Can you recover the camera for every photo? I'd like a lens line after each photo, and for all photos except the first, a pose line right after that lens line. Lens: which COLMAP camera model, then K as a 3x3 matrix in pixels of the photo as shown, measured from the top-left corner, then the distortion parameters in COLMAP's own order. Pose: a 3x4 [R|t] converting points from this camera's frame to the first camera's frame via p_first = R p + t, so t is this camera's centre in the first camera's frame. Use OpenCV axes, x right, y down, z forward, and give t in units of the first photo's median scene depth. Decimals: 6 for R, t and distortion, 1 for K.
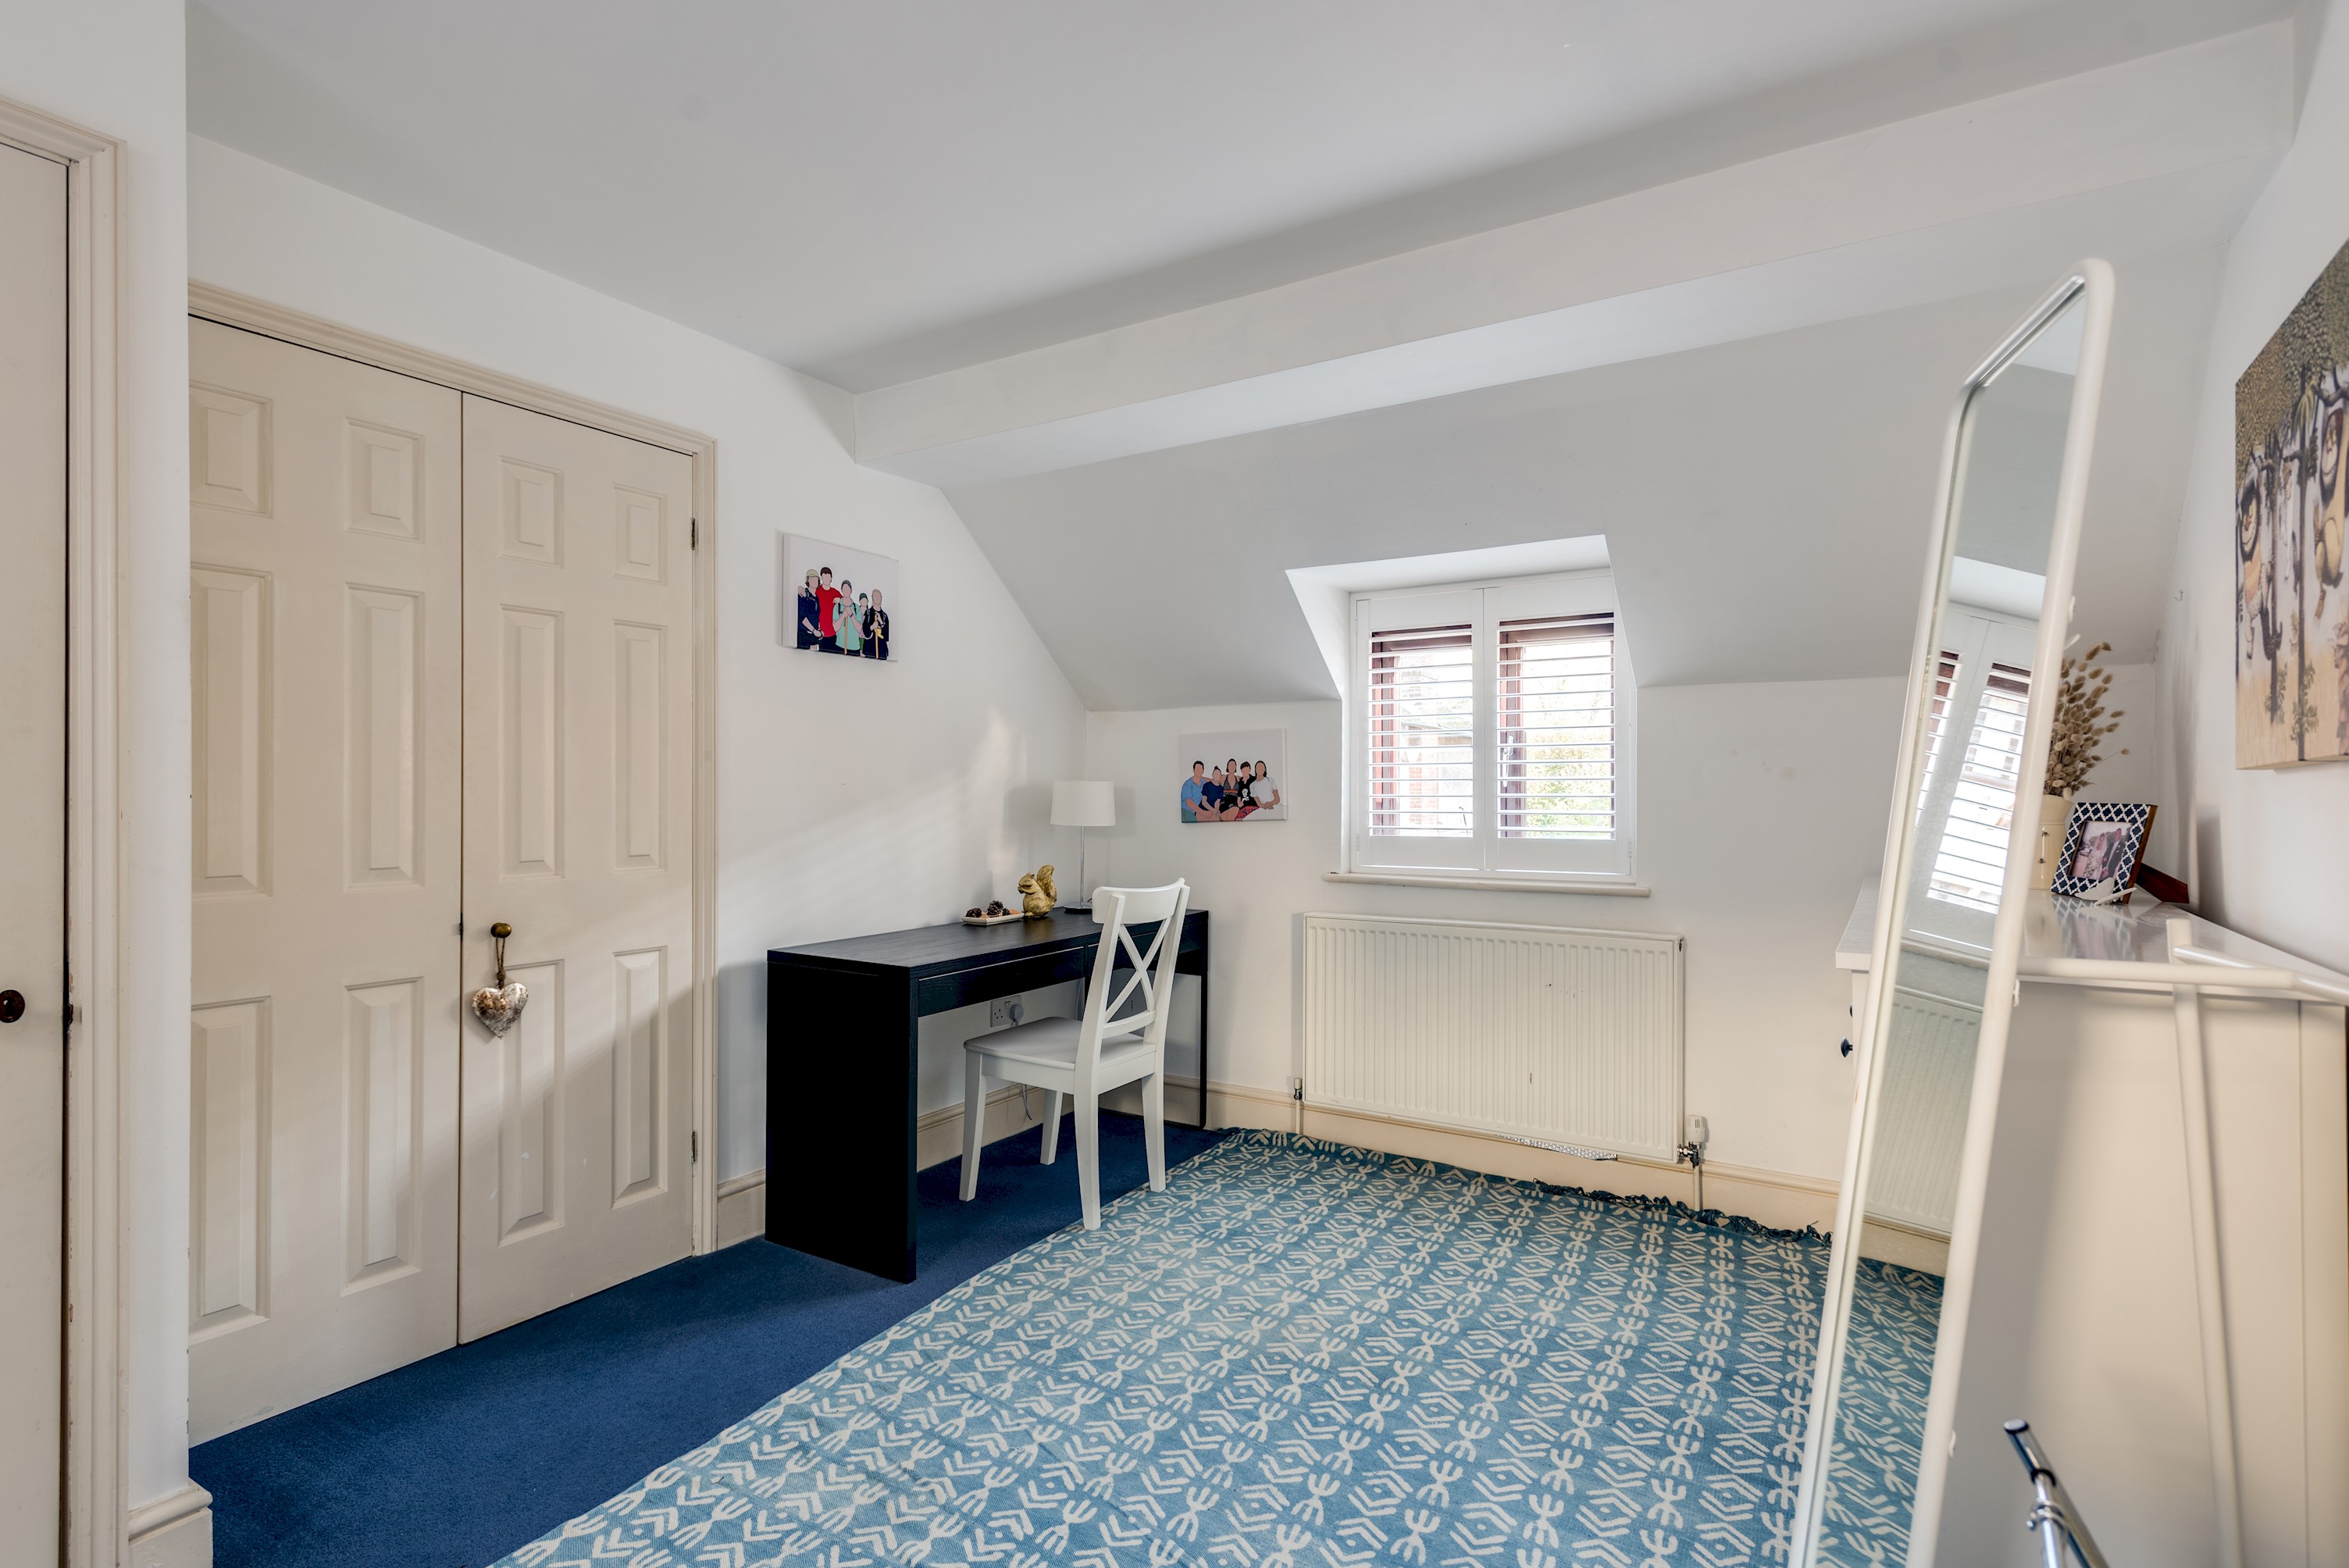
lens RADIAL K [[1134.4, 0, 1174.5], [0, 1134.4, 784.0], [0, 0, 1]] dist [0.018715, -0.001212]
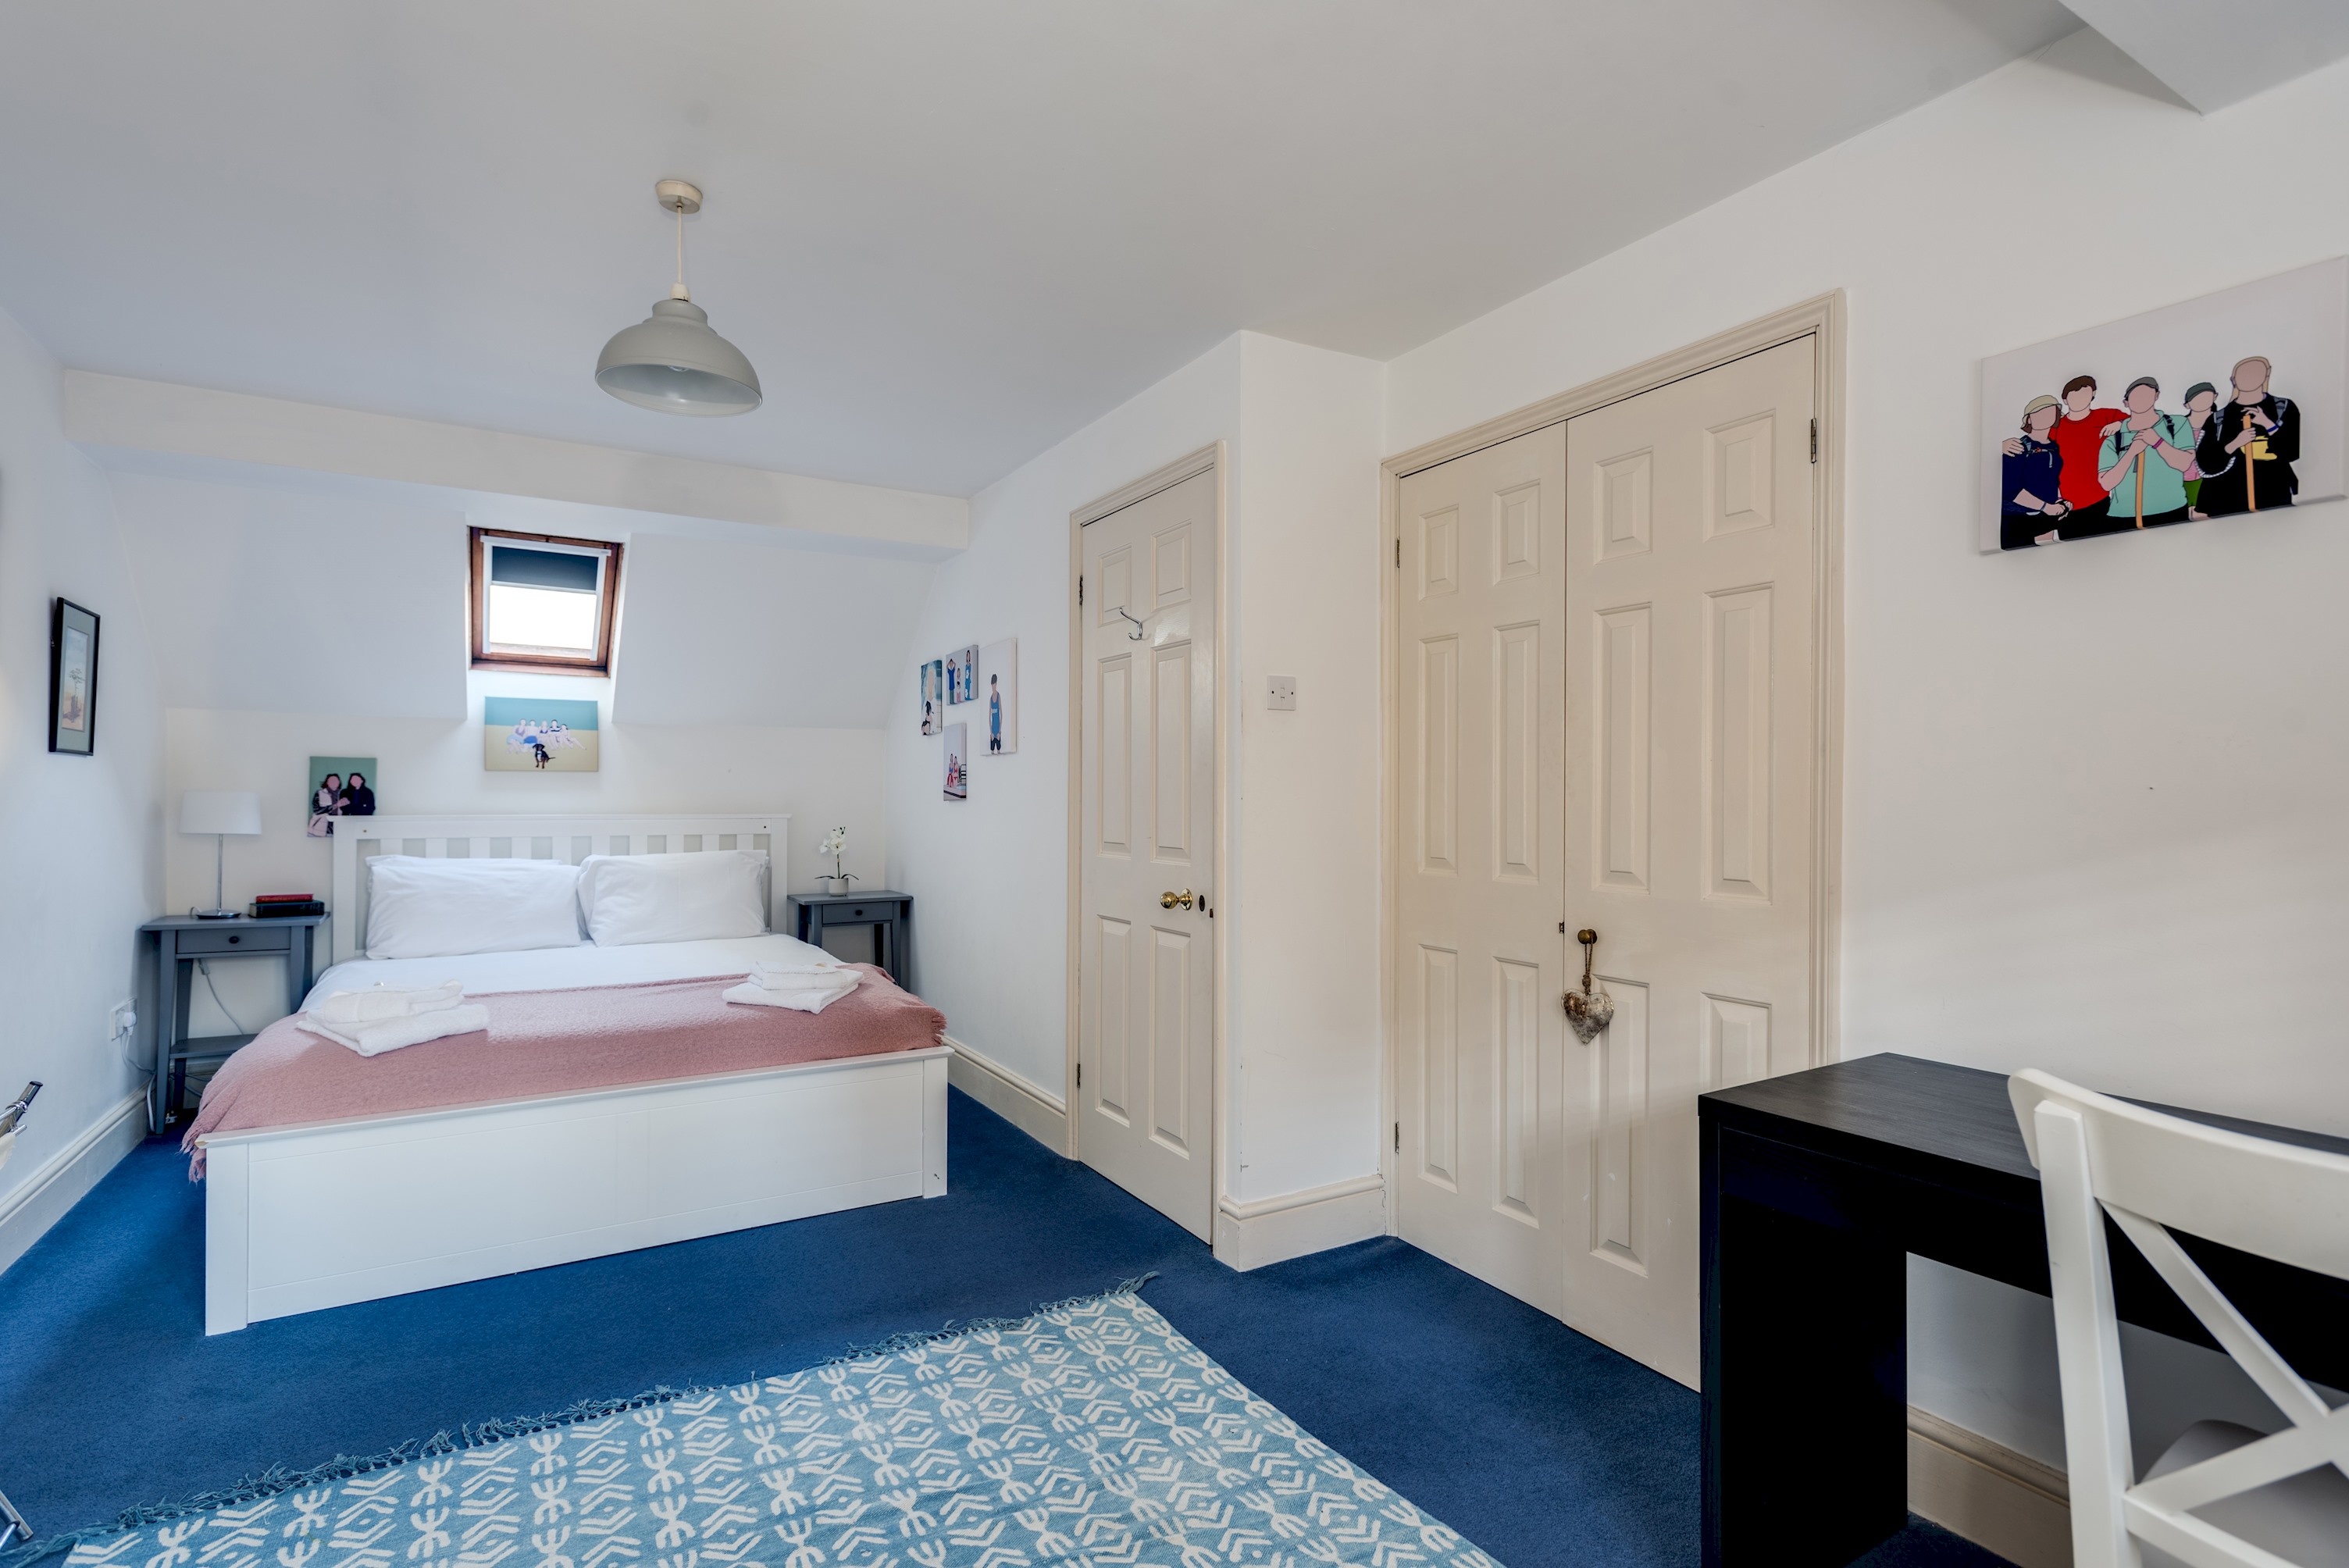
lens RADIAL K [[1134.4, 0, 1174.5], [0, 1134.4, 784.0], [0, 0, 1]] dist [0.018715, -0.001212]
pose [[-0.455577, -0.006694, -0.890171, 0.325481], [0.002850, 0.999956, -0.008979, 0.001409], [0.890192, -0.006628, -0.455538, 0.791418]]
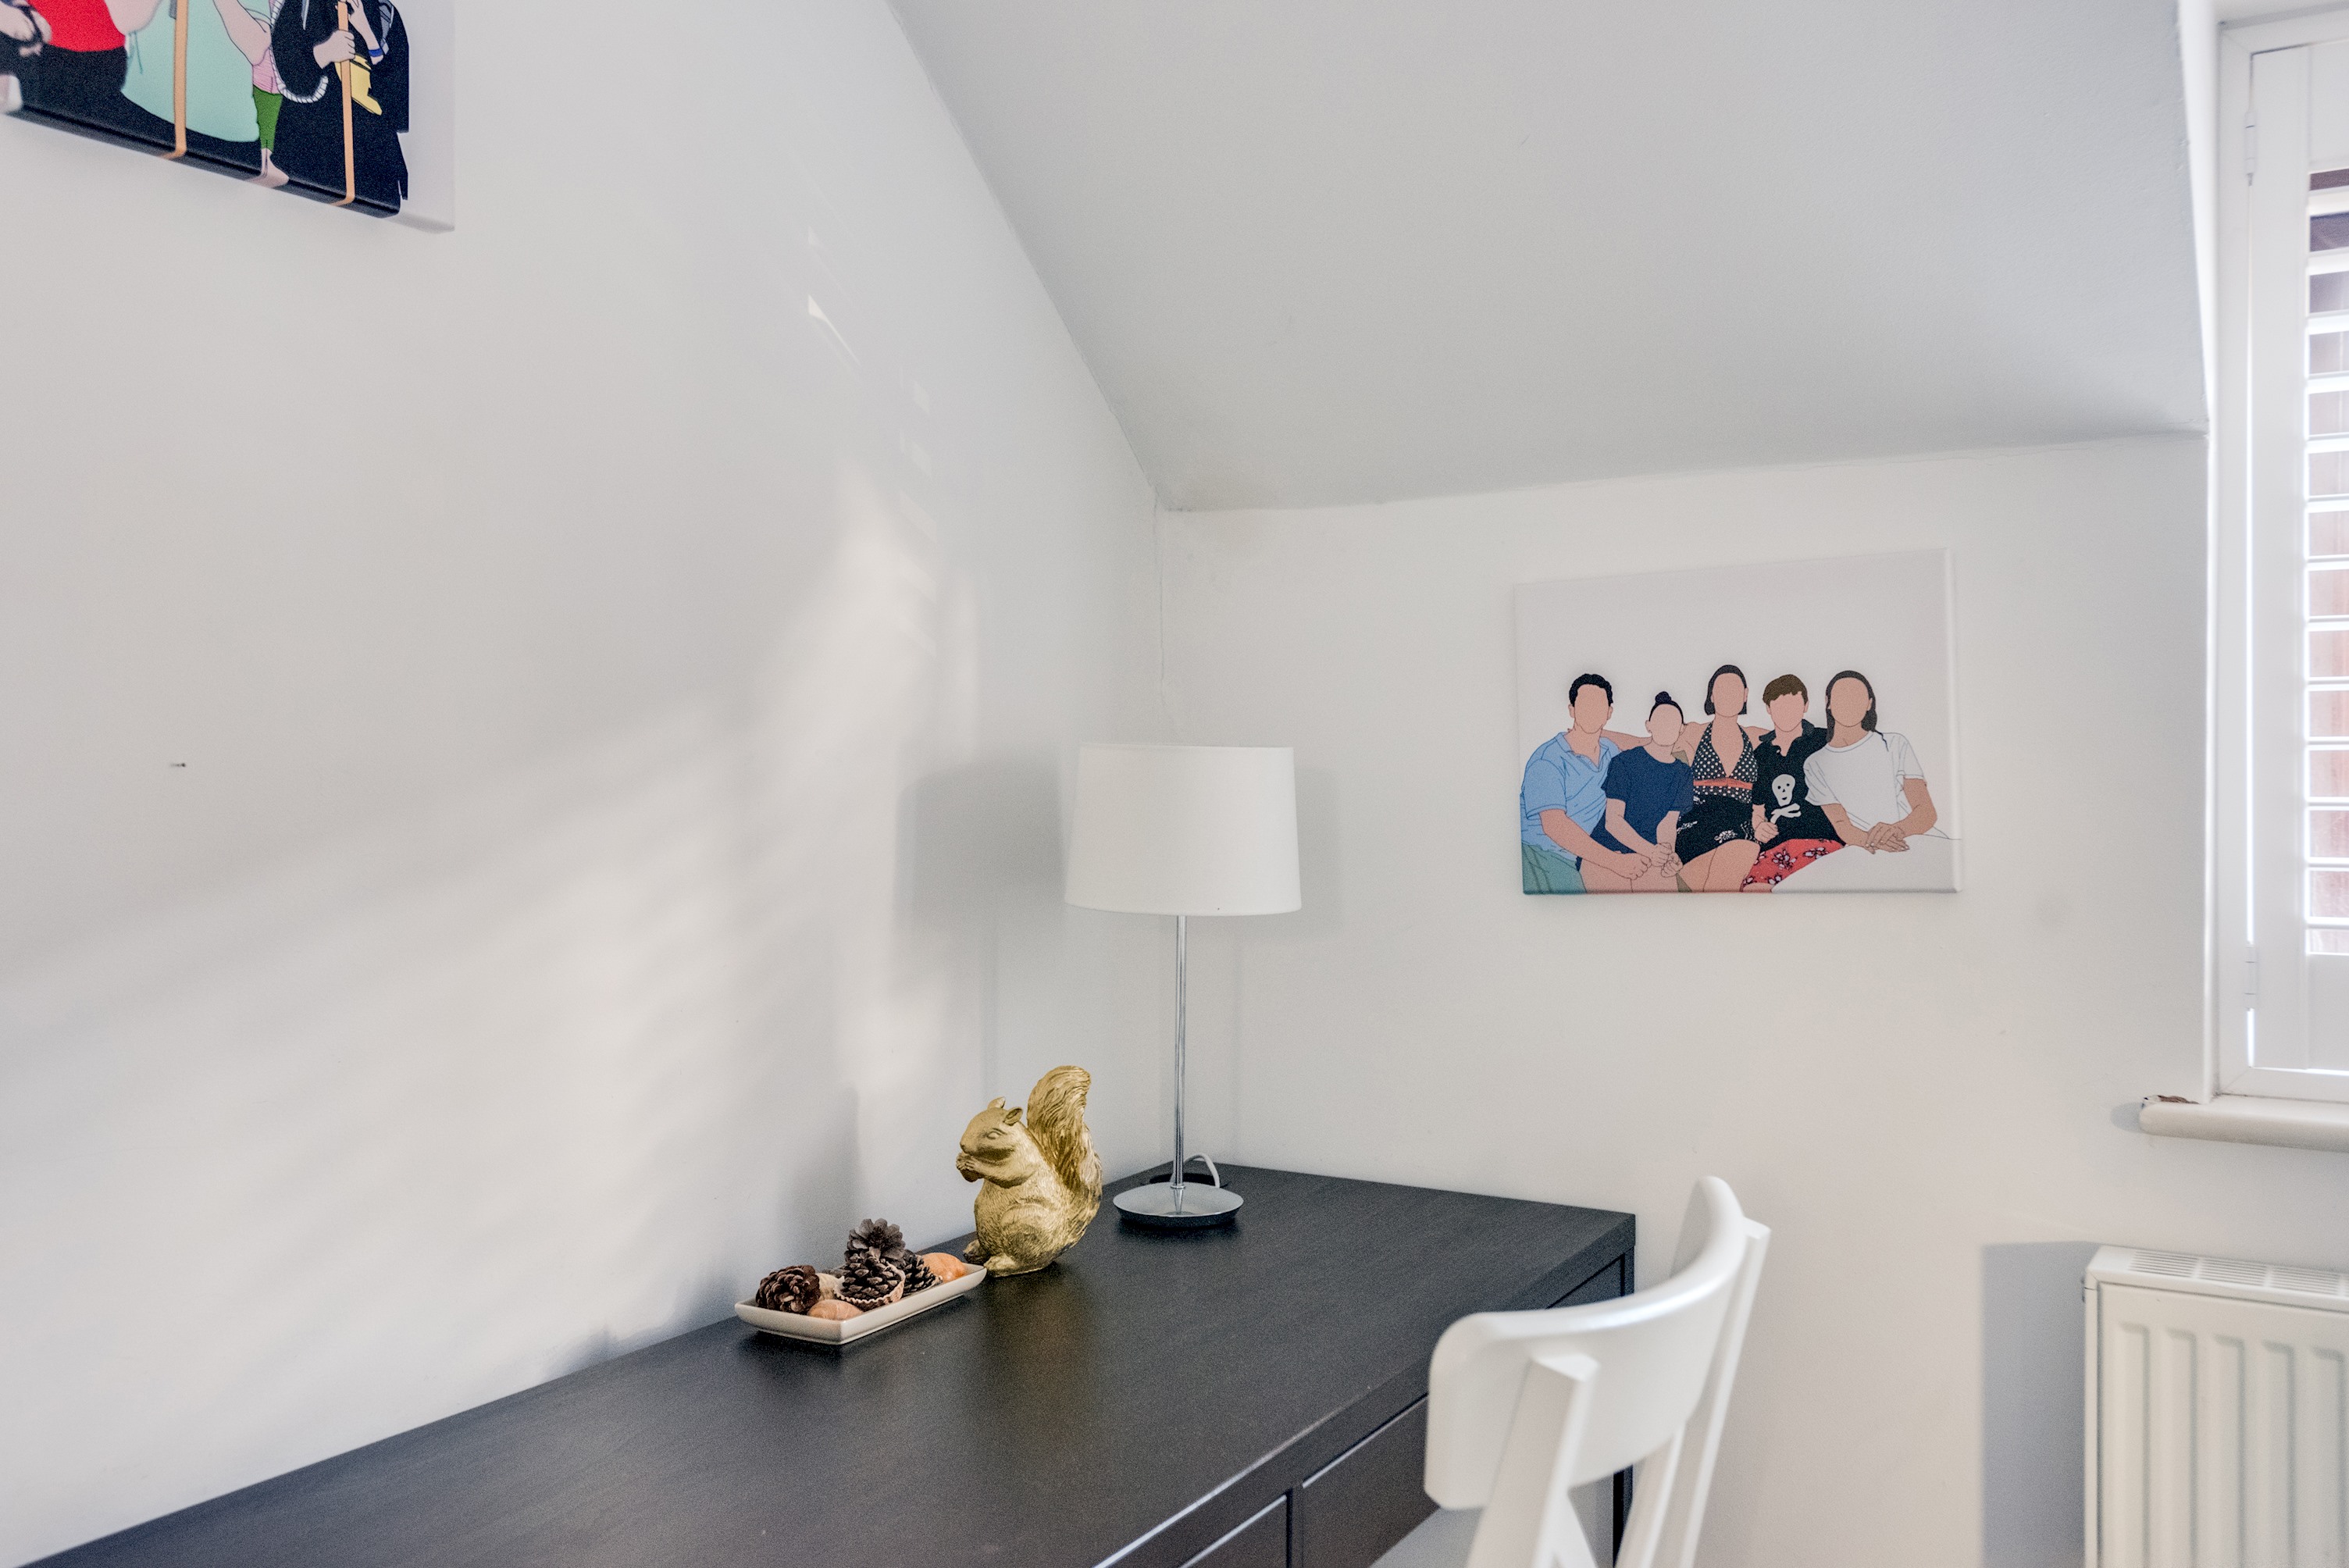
lens RADIAL K [[2035.1, 0, 1174.5], [0, 2035.1, 784.0], [0, 0, 1]] dist [-0.004470, -0.001395]
pose [[0.999841, -0.000736, 0.017817, -0.102595], [0.000410, 0.999832, 0.018312, -0.002810], [-0.017828, -0.018302, 0.999674, 0.571047]]
